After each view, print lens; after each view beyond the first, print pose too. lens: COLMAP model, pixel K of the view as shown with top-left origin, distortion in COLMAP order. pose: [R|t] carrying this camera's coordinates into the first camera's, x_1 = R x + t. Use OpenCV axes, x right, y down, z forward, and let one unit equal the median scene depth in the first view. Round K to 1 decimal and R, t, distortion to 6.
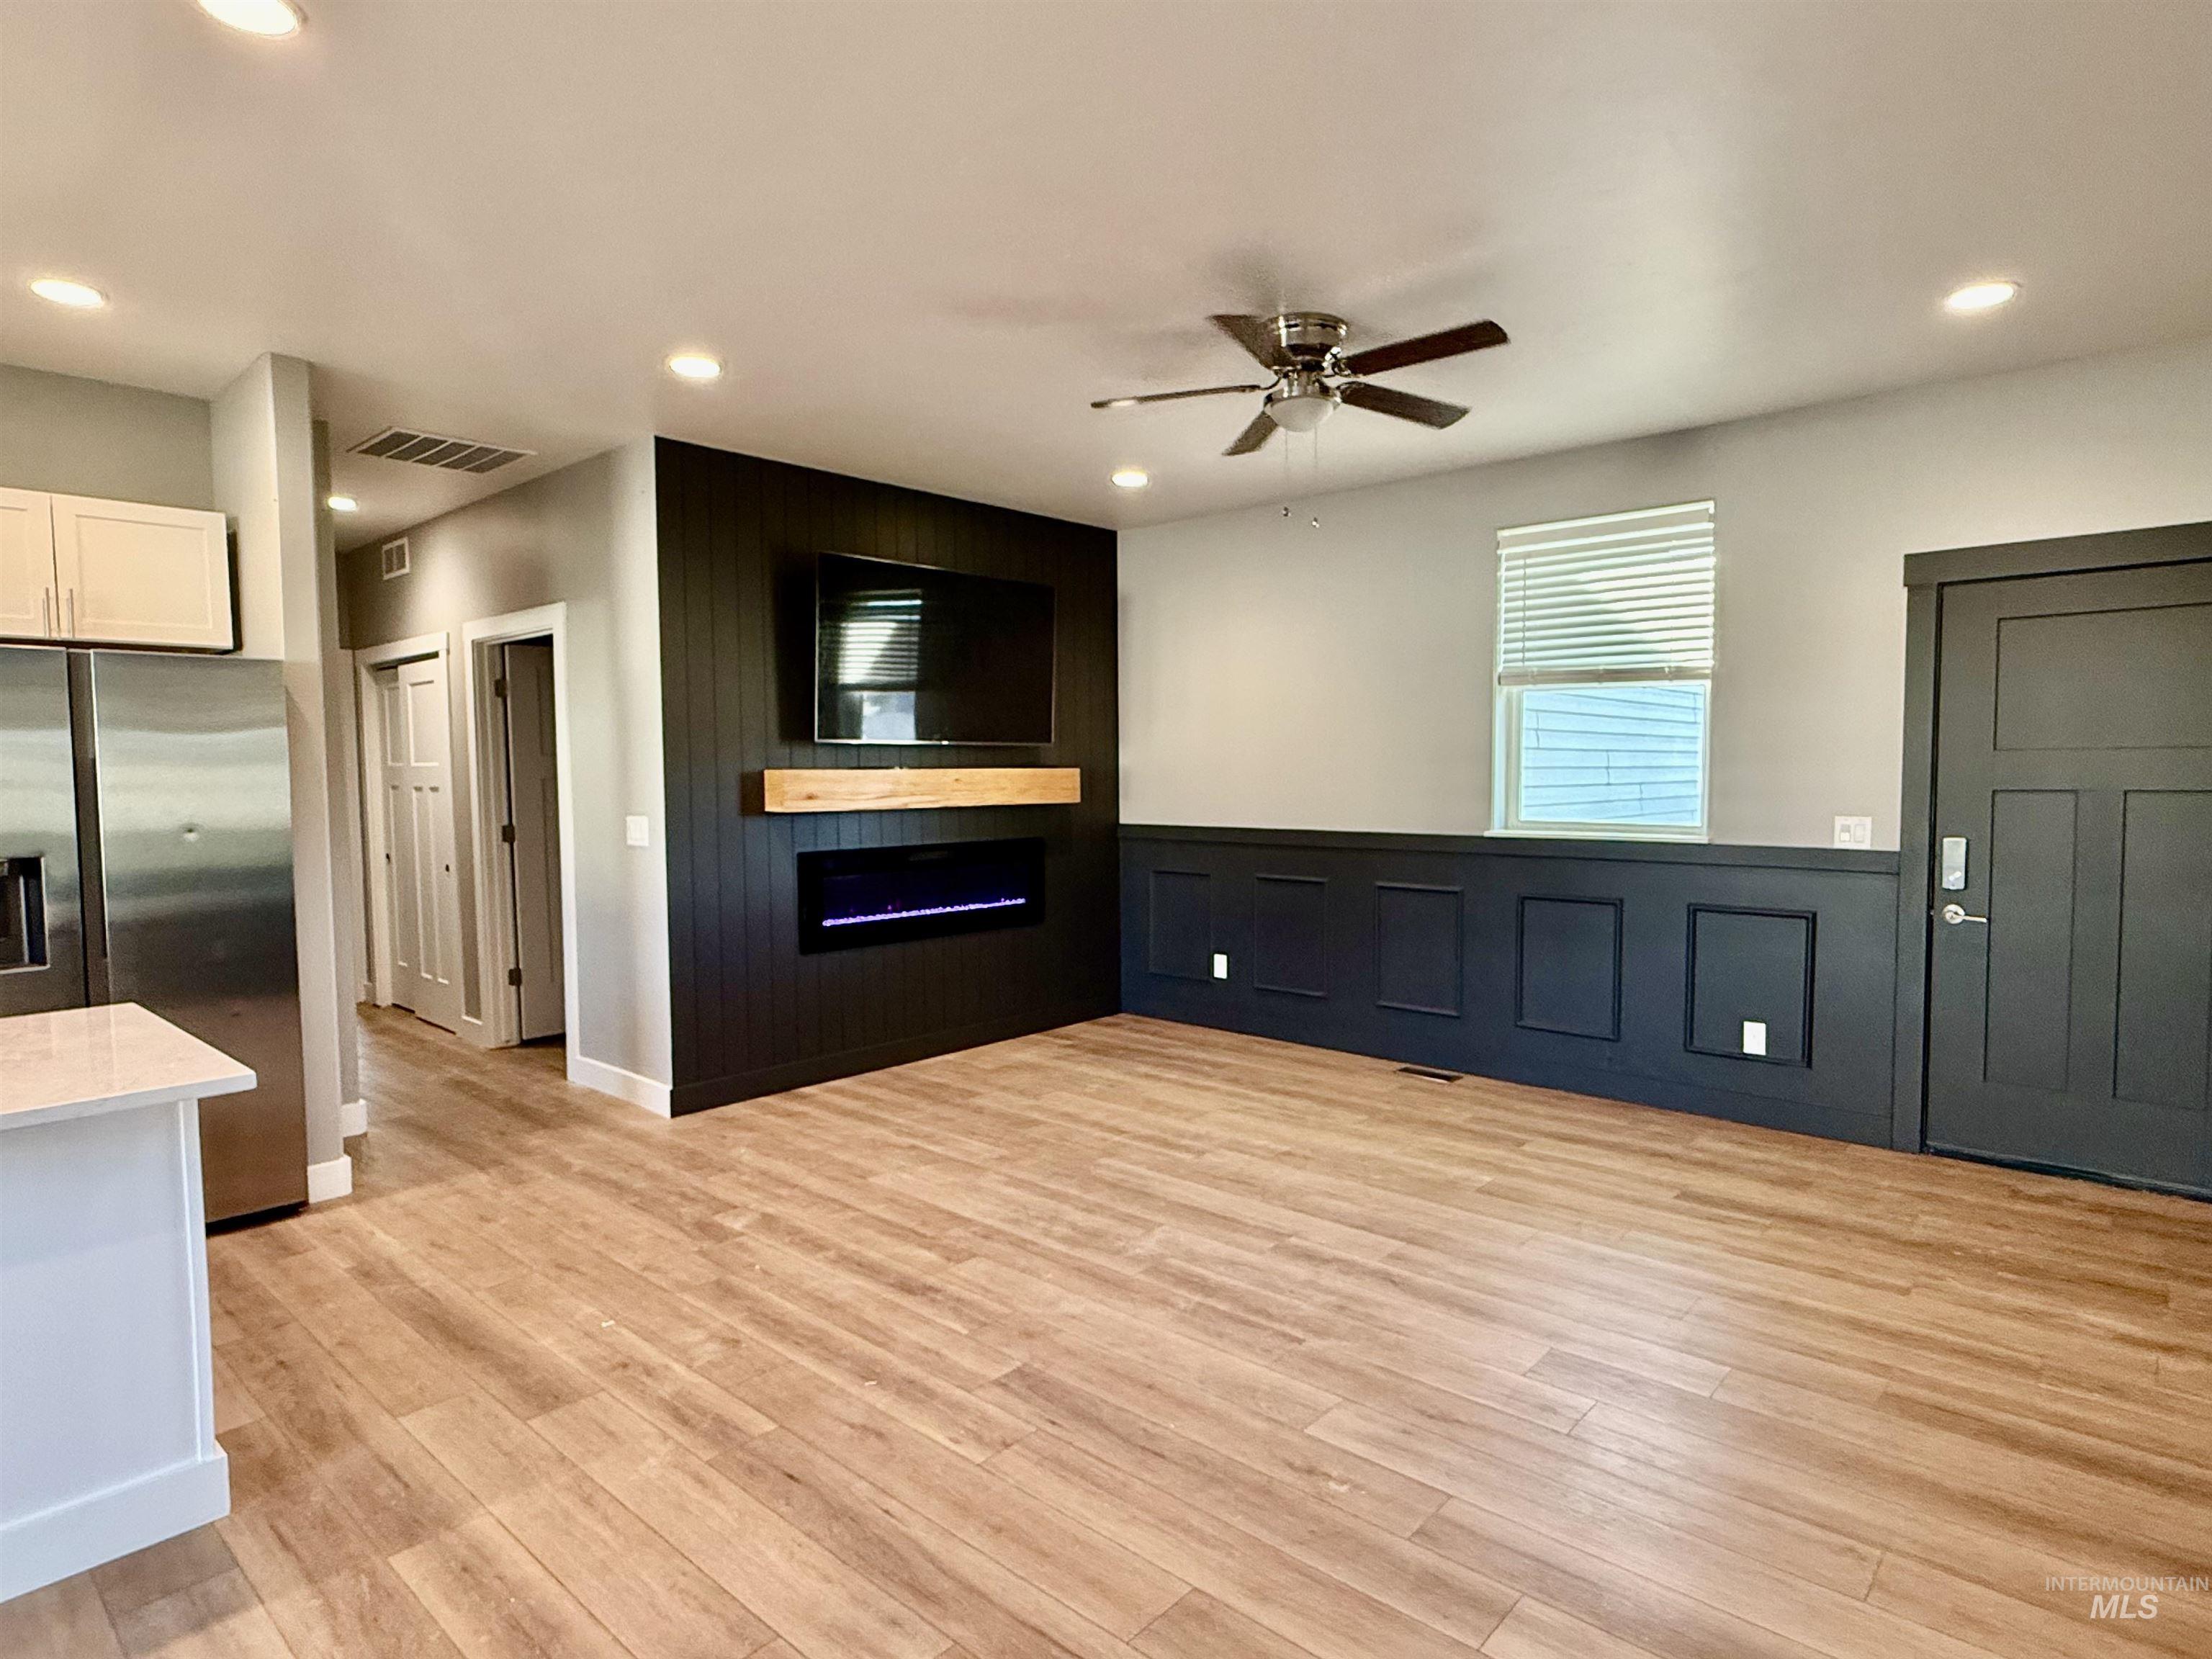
lens RADIAL K [[1216.2, 0, 1103.9], [0, 1216.2, 839.0], [0, 0, 1]] dist [-0.001067, 0.001490]
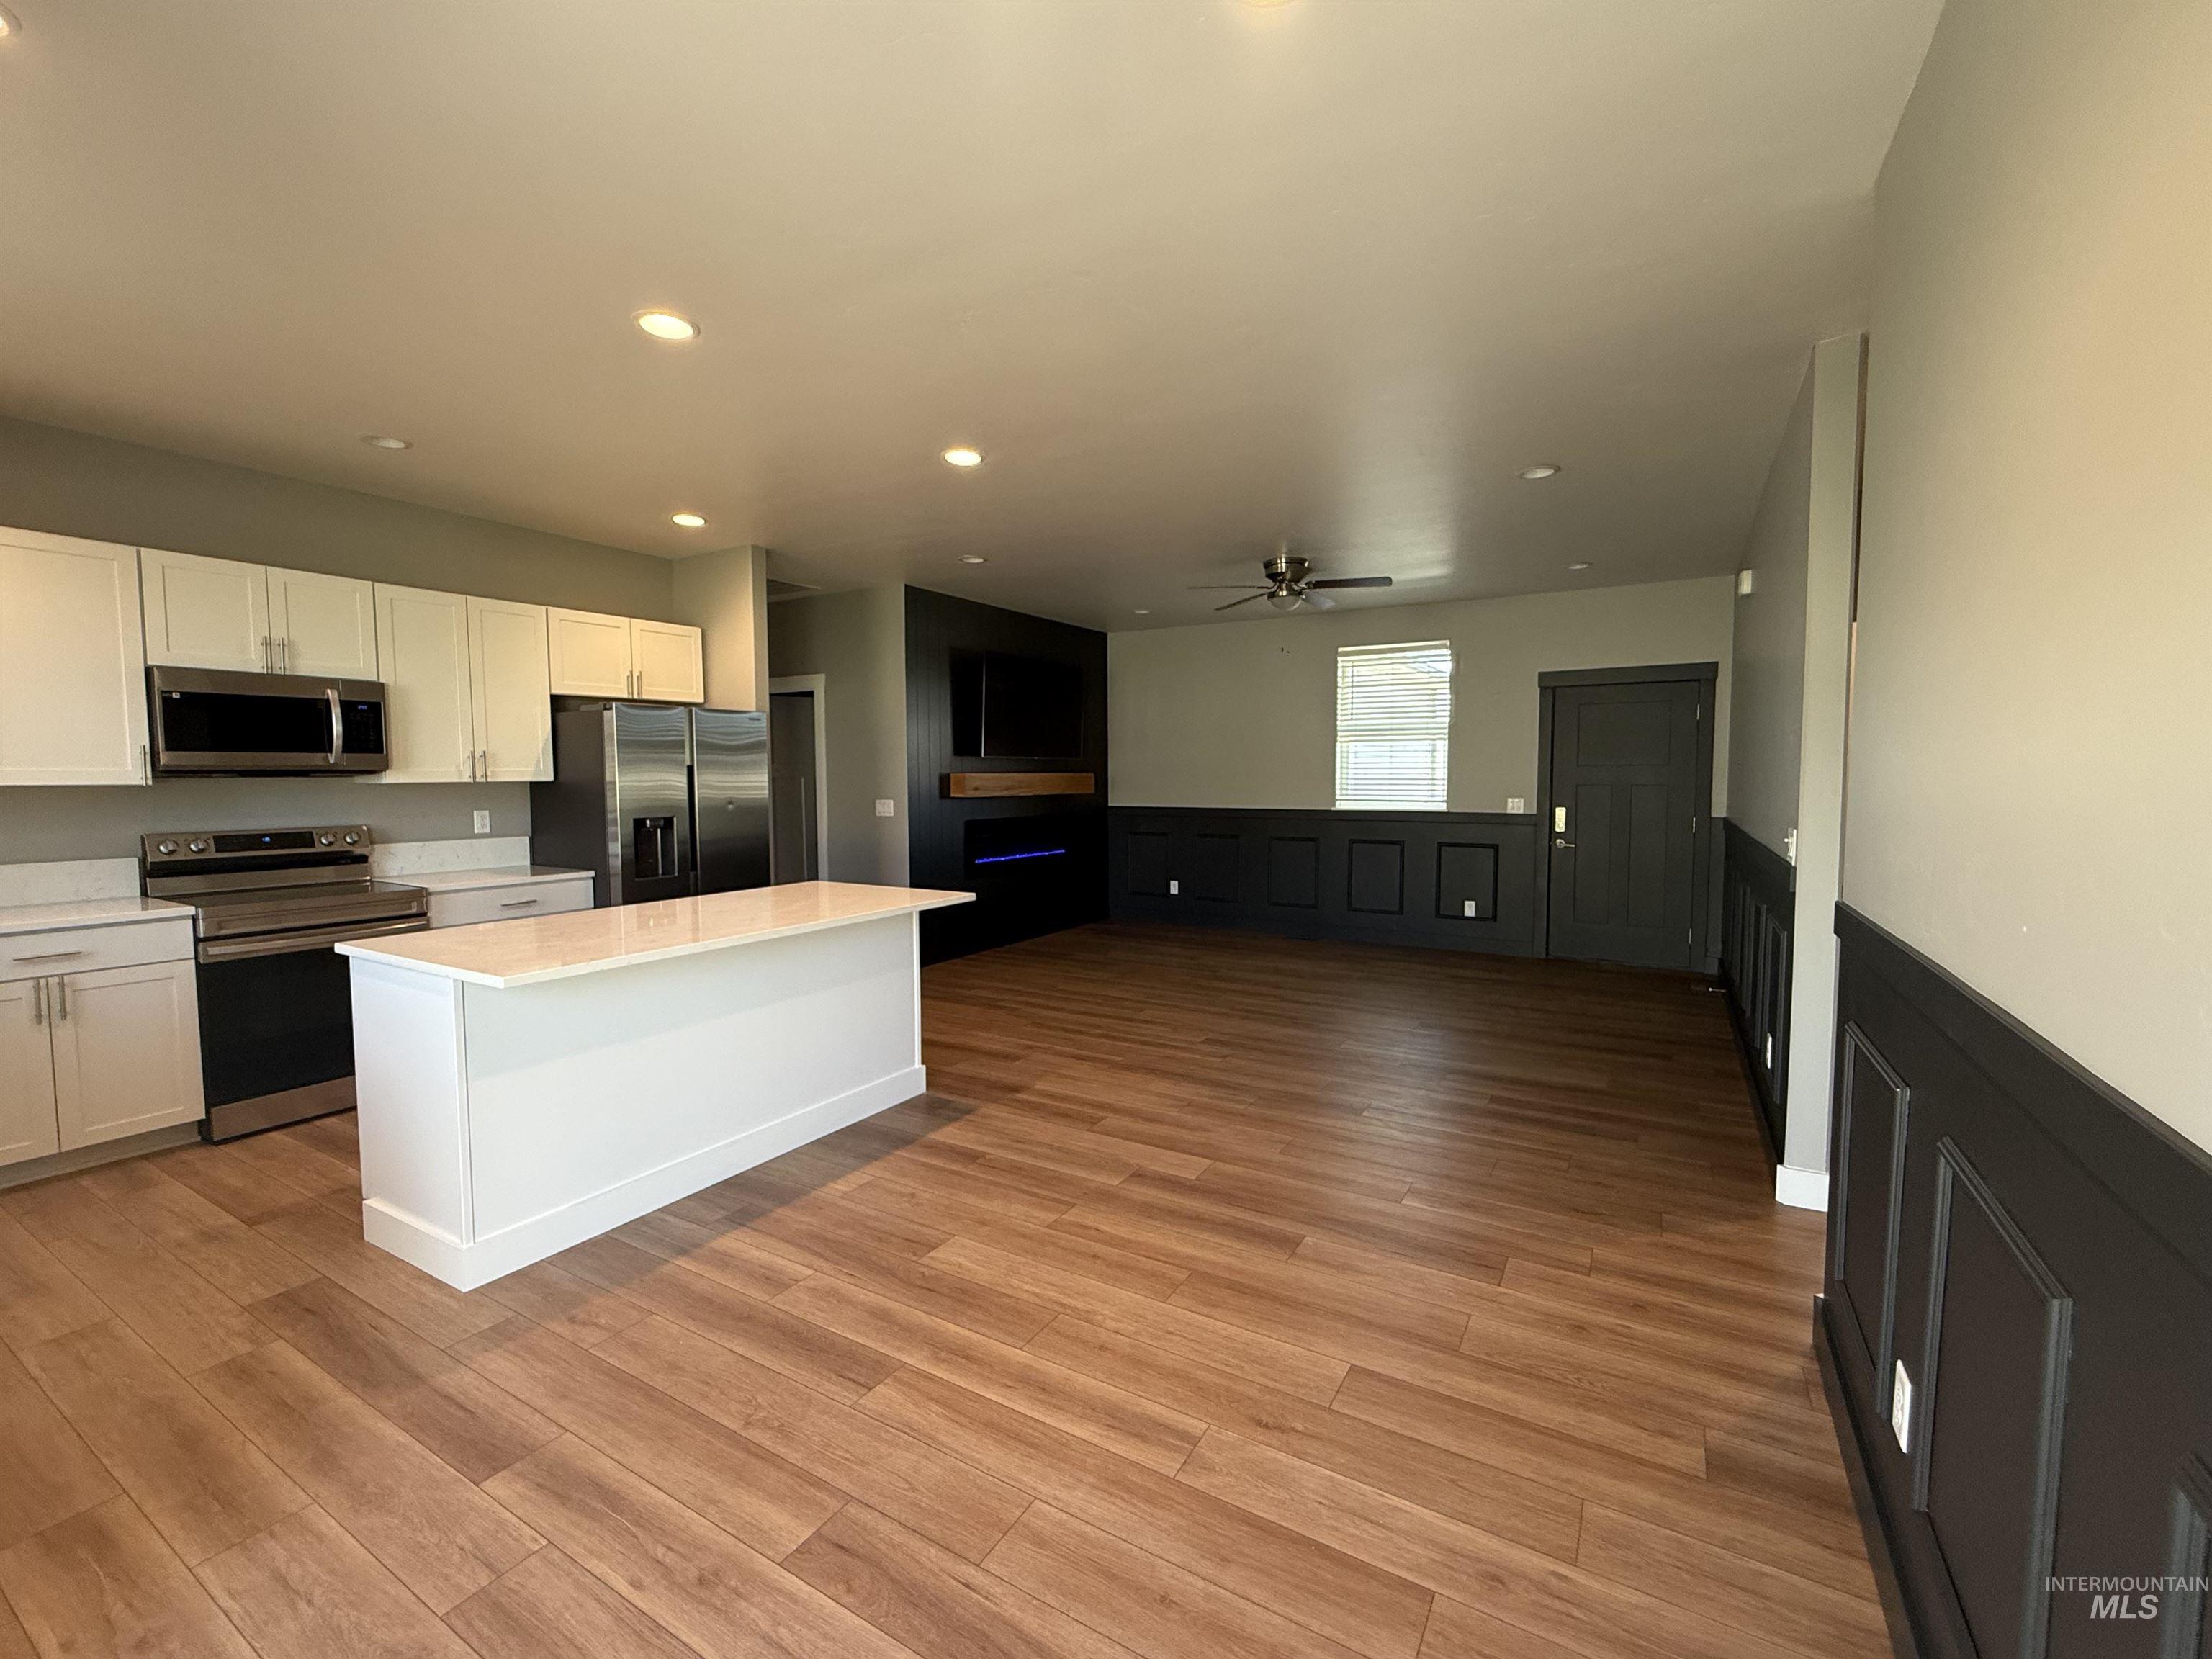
lens RADIAL K [[928.4, 0, 1103.9], [0, 928.4, 832.6], [0, 0, 1]] dist [0.000094, -0.000142]
pose [[0.981528, -0.008427, 0.191132, -0.383562], [0.007962, 0.999963, 0.003204, 0.031492], [-0.191152, -0.001623, 0.981559, -0.426699]]
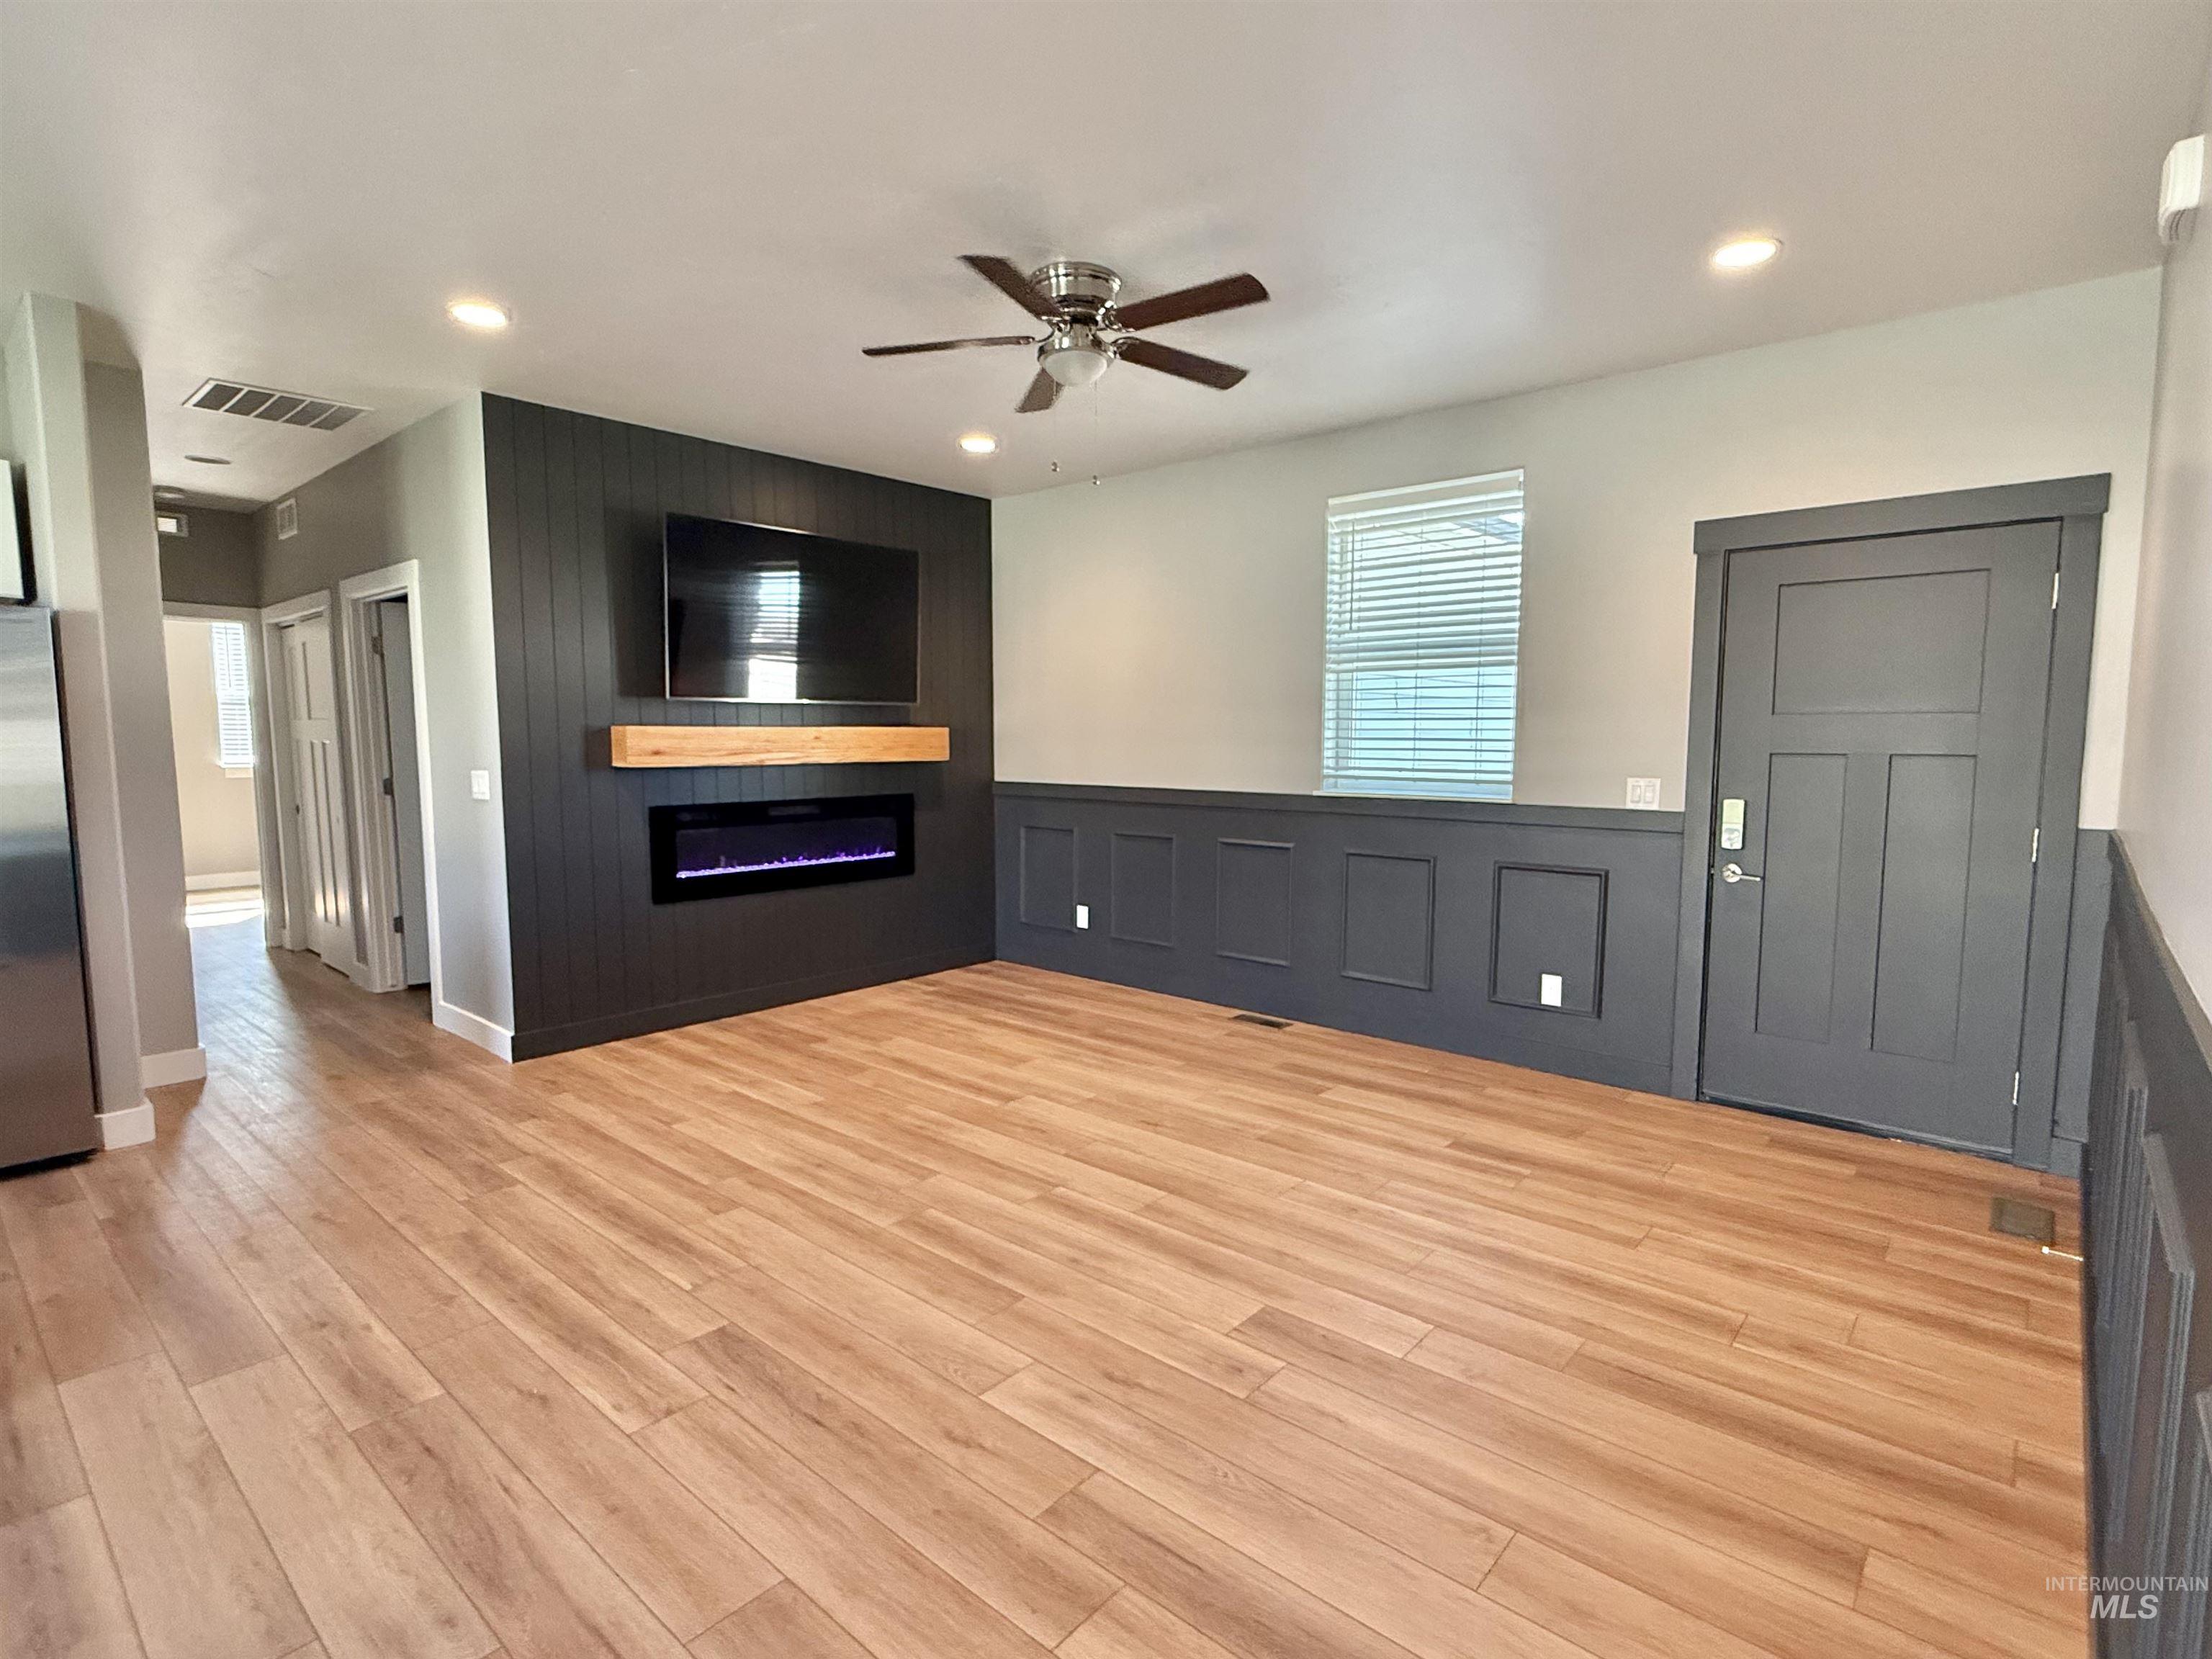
lens RADIAL K [[1099.1, 0, 1104.6], [0, 1099.1, 838.8], [0, 0, 1]] dist [0.002902, -0.000861]
pose [[0.999853, 0.006033, 0.016048, 0.148959], [-0.006651, 0.999228, 0.038709, -0.000252], [-0.015802, -0.038810, 0.999122, 0.074148]]
